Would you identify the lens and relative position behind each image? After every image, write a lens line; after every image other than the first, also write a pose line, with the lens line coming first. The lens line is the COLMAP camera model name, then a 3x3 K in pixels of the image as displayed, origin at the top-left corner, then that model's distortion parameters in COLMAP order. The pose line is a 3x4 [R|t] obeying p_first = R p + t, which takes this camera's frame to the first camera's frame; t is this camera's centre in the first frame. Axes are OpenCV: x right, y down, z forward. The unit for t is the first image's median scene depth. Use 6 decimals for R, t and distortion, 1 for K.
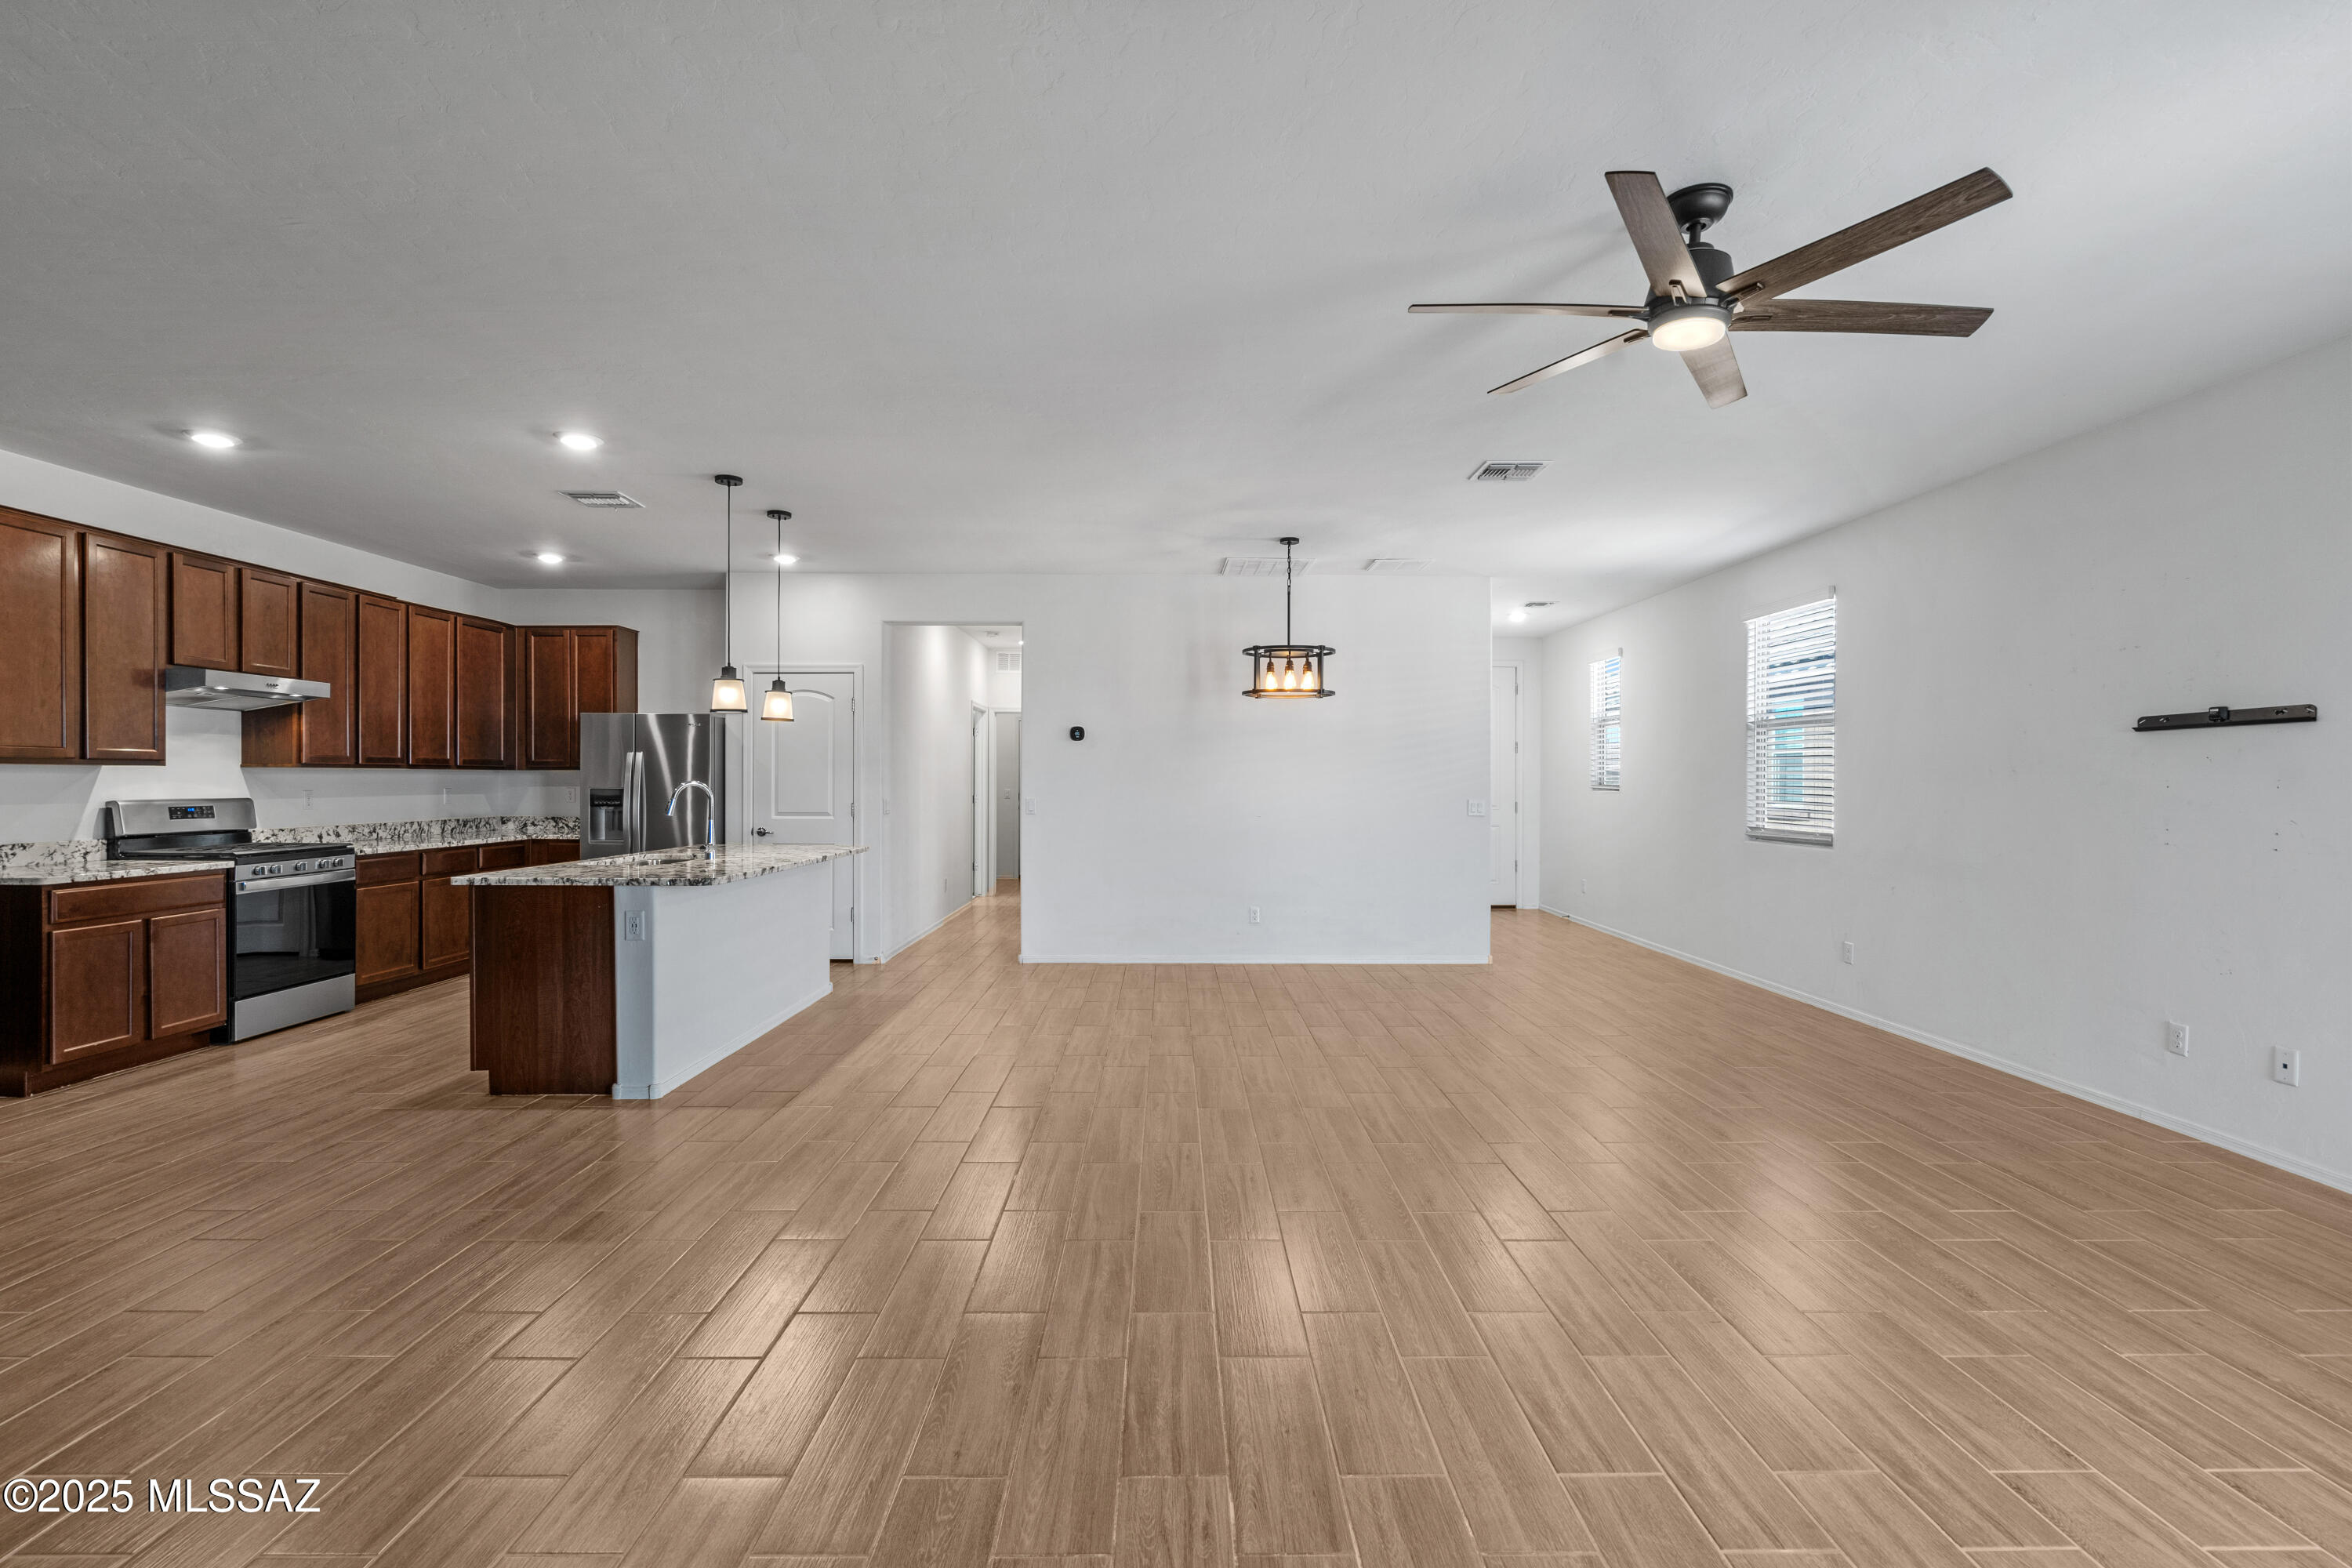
lens RADIAL K [[1061.1, 0, 1176.0], [0, 1061.1, 784.0], [0, 0, 1]] dist [-0.001802, -0.000155]
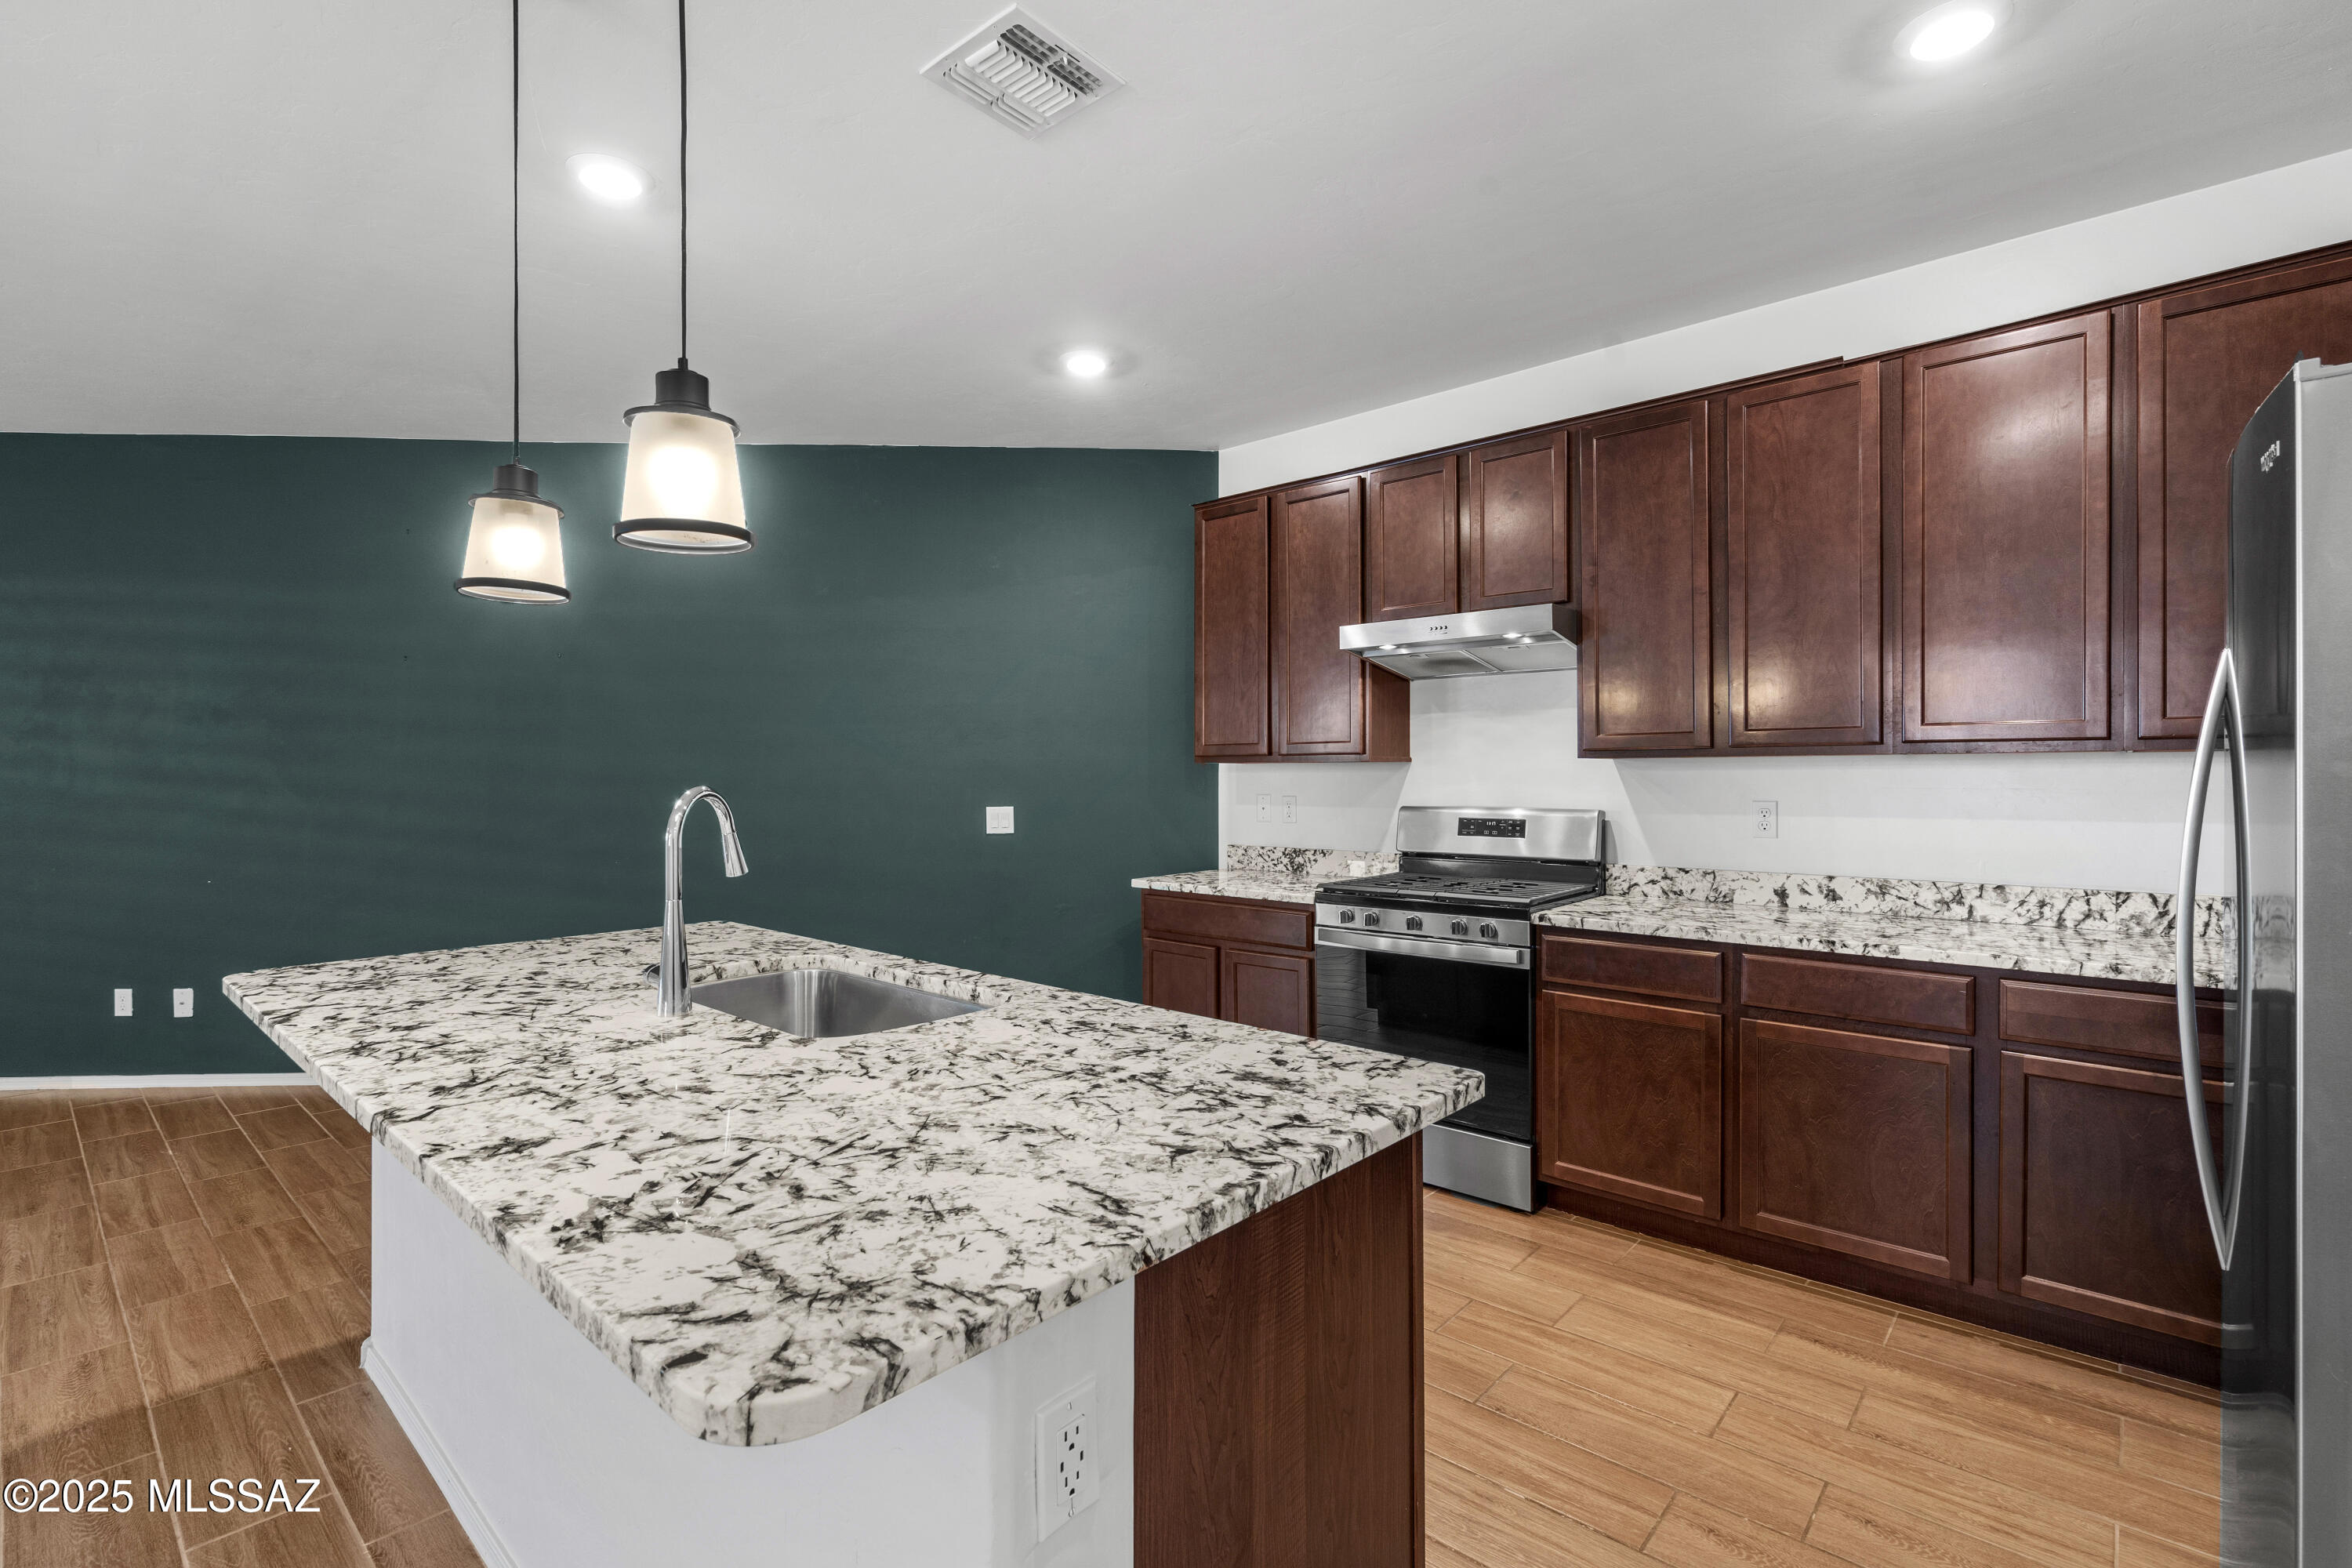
lens RADIAL K [[1064.6, 0, 1178.5], [0, 1064.6, 778.7], [0, 0, 1]] dist [-0.004816, 0.000422]
pose [[-0.668850, 0.002040, -0.743395, -0.257439], [-0.002405, 0.999985, 0.004908, -0.006922], [0.743393, 0.005070, -0.668835, 1.191555]]
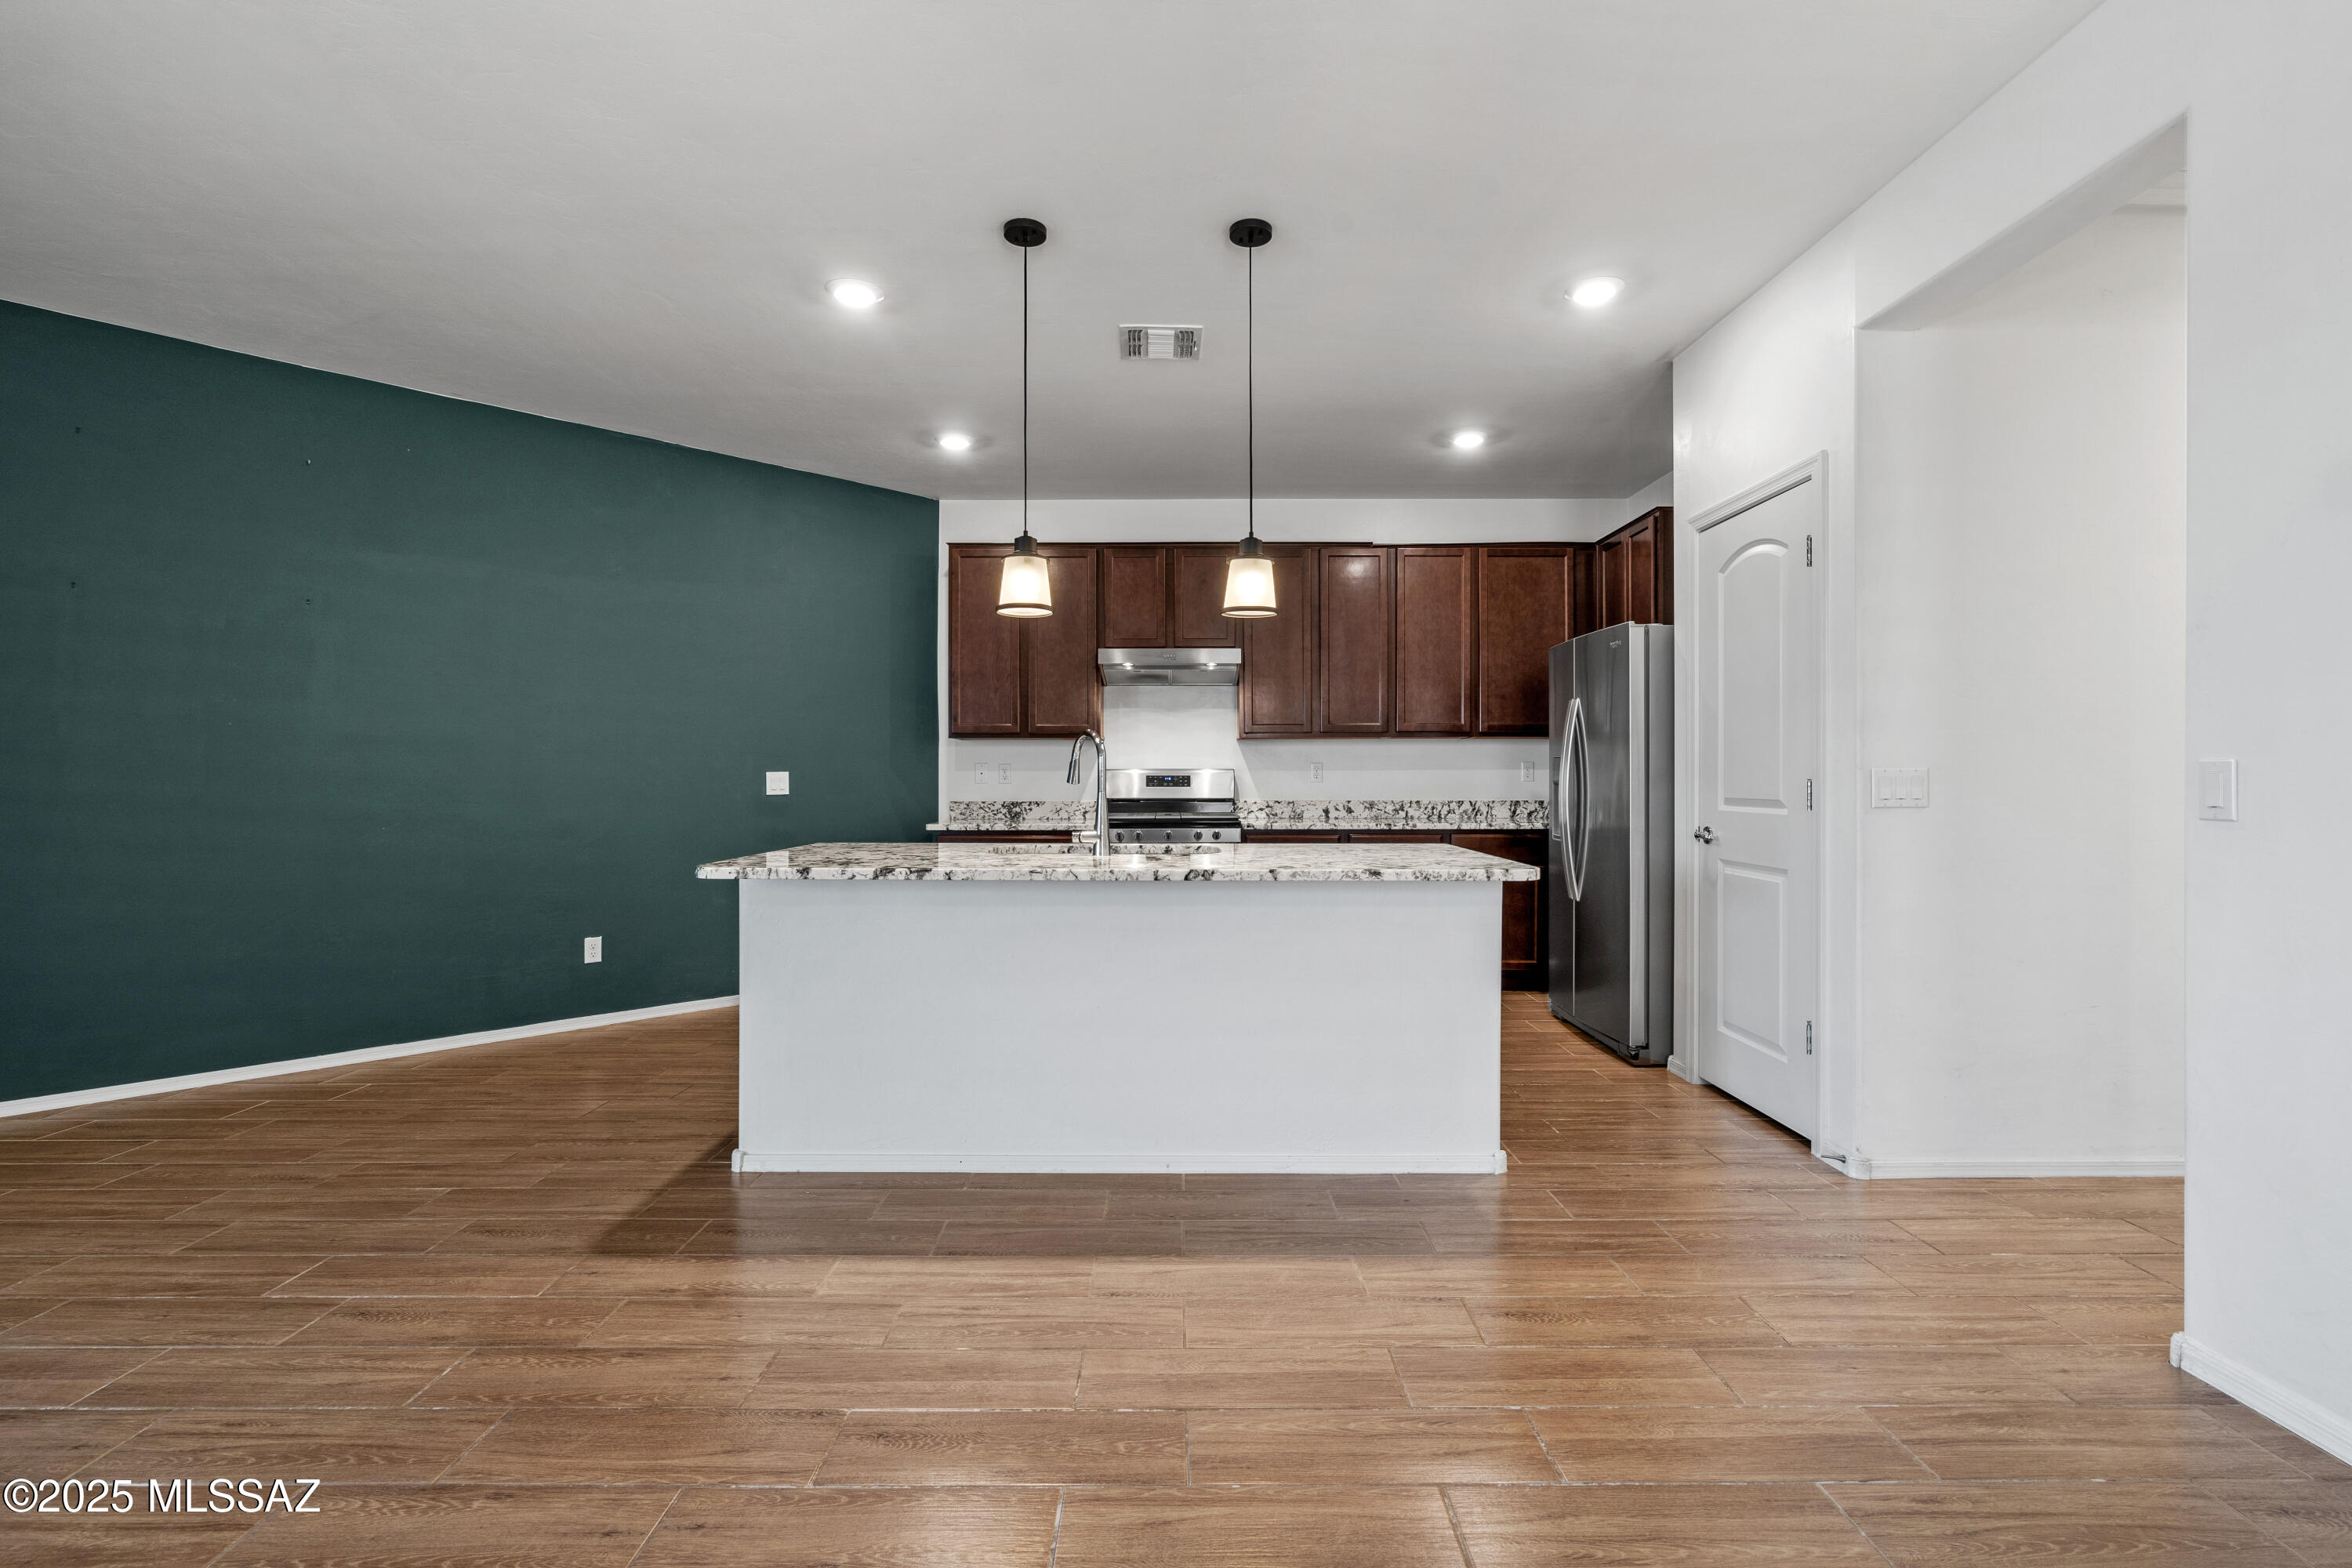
lens RADIAL K [[1064.6, 0, 1178.5], [0, 1064.6, 778.7], [0, 0, 1]] dist [-0.004816, 0.000422]
pose [[-0.003787, -0.001888, -0.999991, 0.158999], [-0.003275, 0.999993, -0.001876, 0.023879], [0.999987, 0.003268, -0.003793, 0.923122]]
